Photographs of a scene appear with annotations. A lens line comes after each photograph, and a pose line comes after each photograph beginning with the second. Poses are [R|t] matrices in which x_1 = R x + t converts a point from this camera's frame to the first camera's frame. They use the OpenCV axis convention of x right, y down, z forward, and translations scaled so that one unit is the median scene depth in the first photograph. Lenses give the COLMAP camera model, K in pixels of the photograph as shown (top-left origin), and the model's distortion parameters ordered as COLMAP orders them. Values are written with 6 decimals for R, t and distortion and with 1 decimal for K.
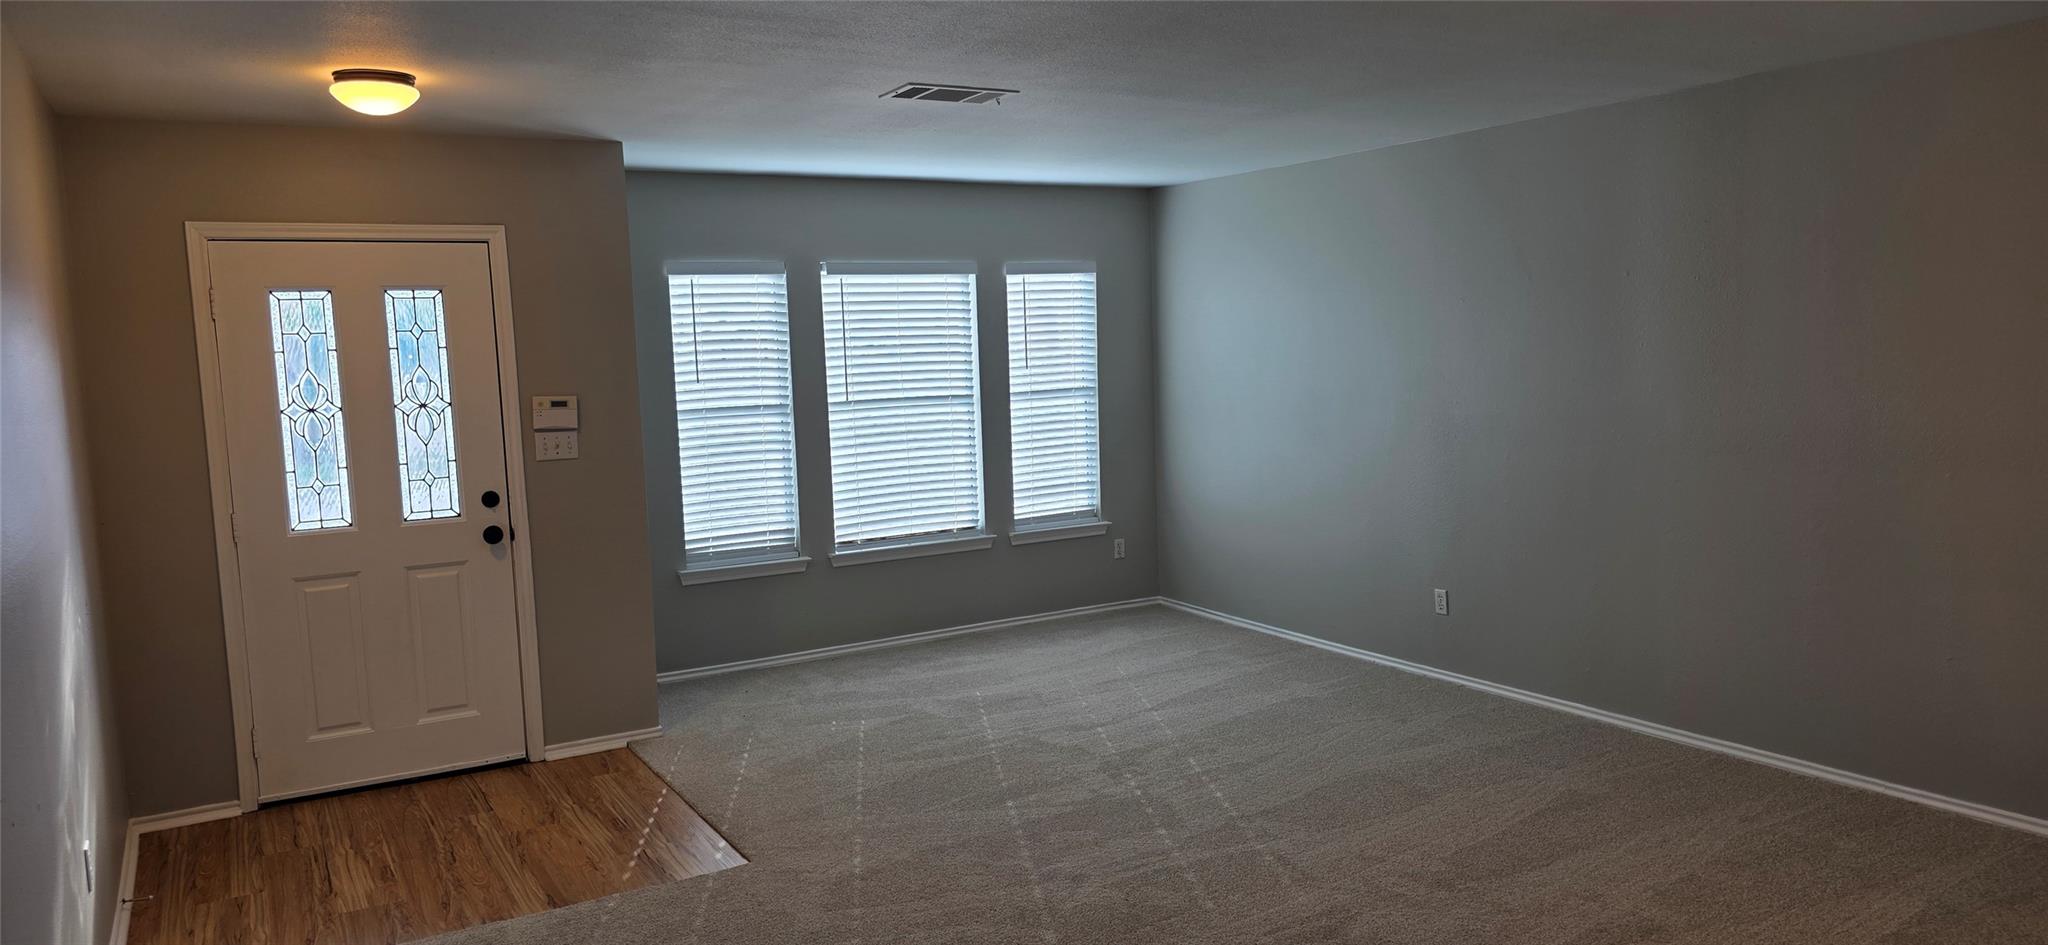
lens RADIAL K [[1372.6, 0, 1041.3], [0, 1372.6, 475.8], [0, 0, 1]] dist [0.105731, -0.126696]
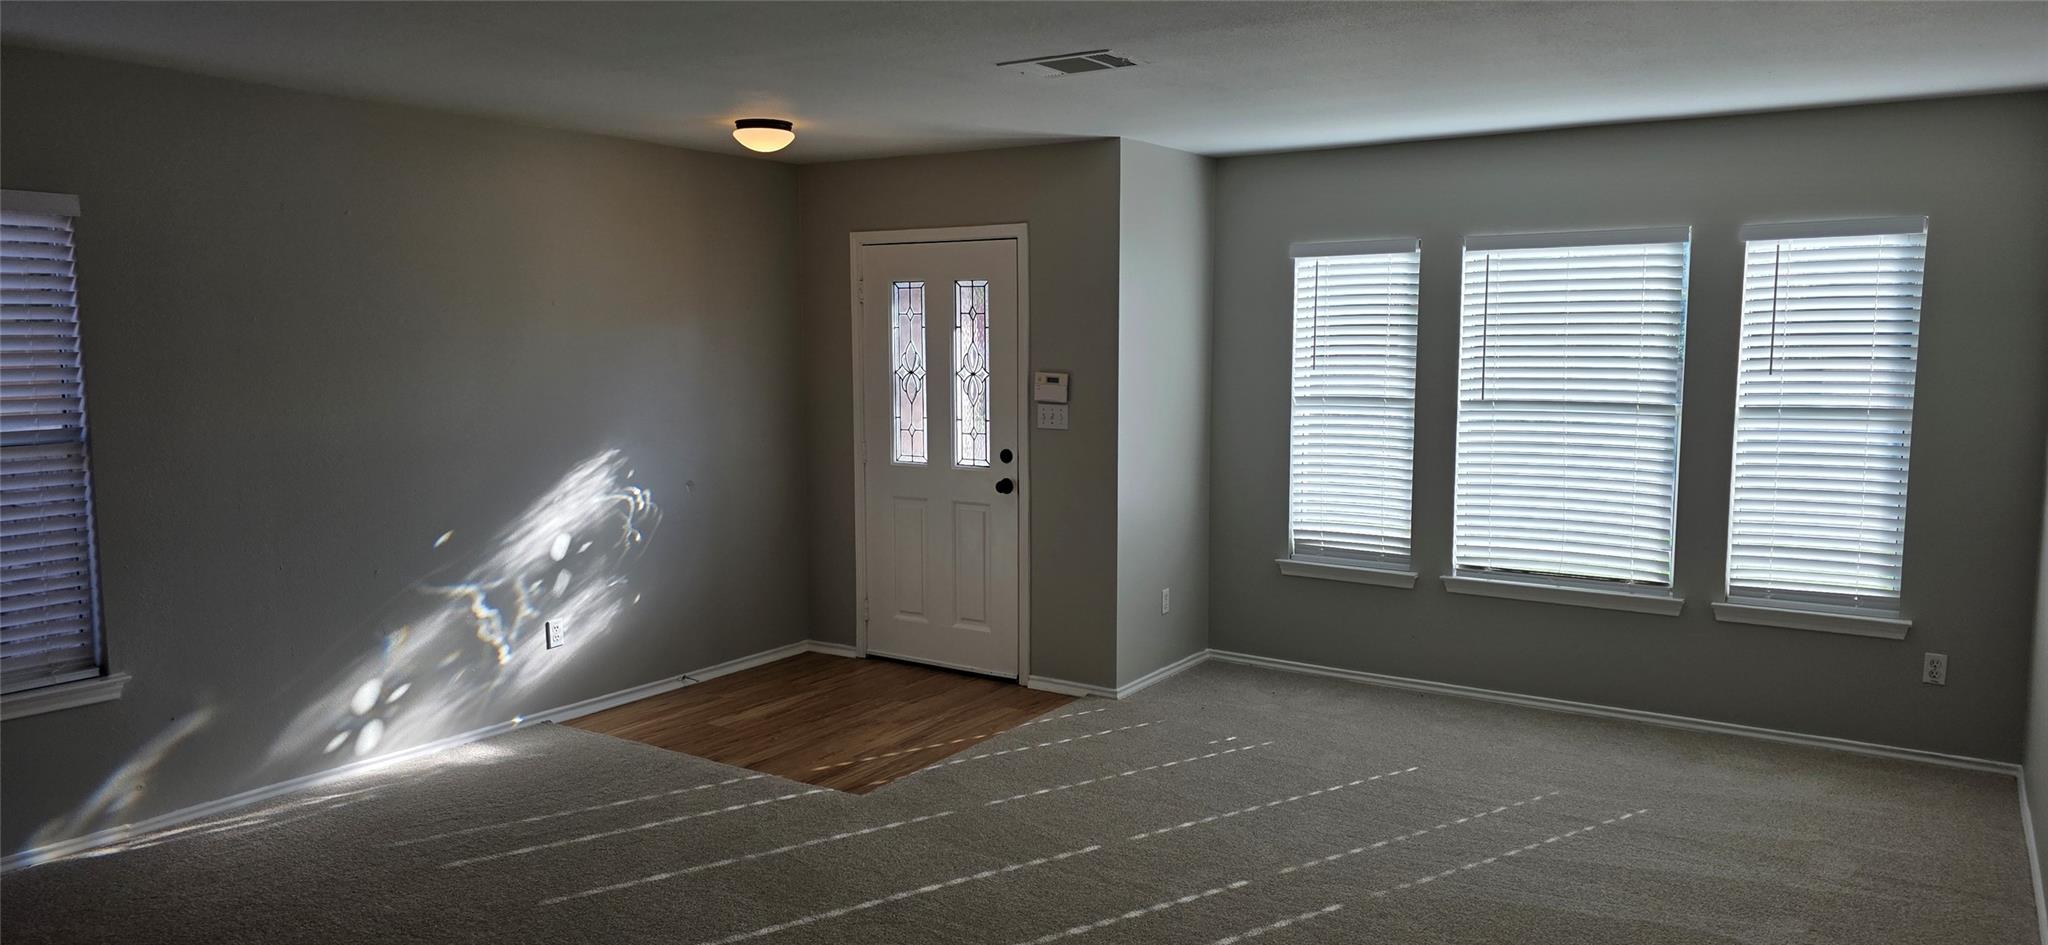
lens RADIAL K [[1372.6, 0, 1041.3], [0, 1372.6, 475.8], [0, 0, 1]] dist [0.105731, -0.126696]
pose [[0.435160, 0.123753, -0.891808, 0.531501], [-0.105168, 0.990715, 0.086161, -0.056594], [0.894190, 0.056295, 0.444134, 0.407526]]
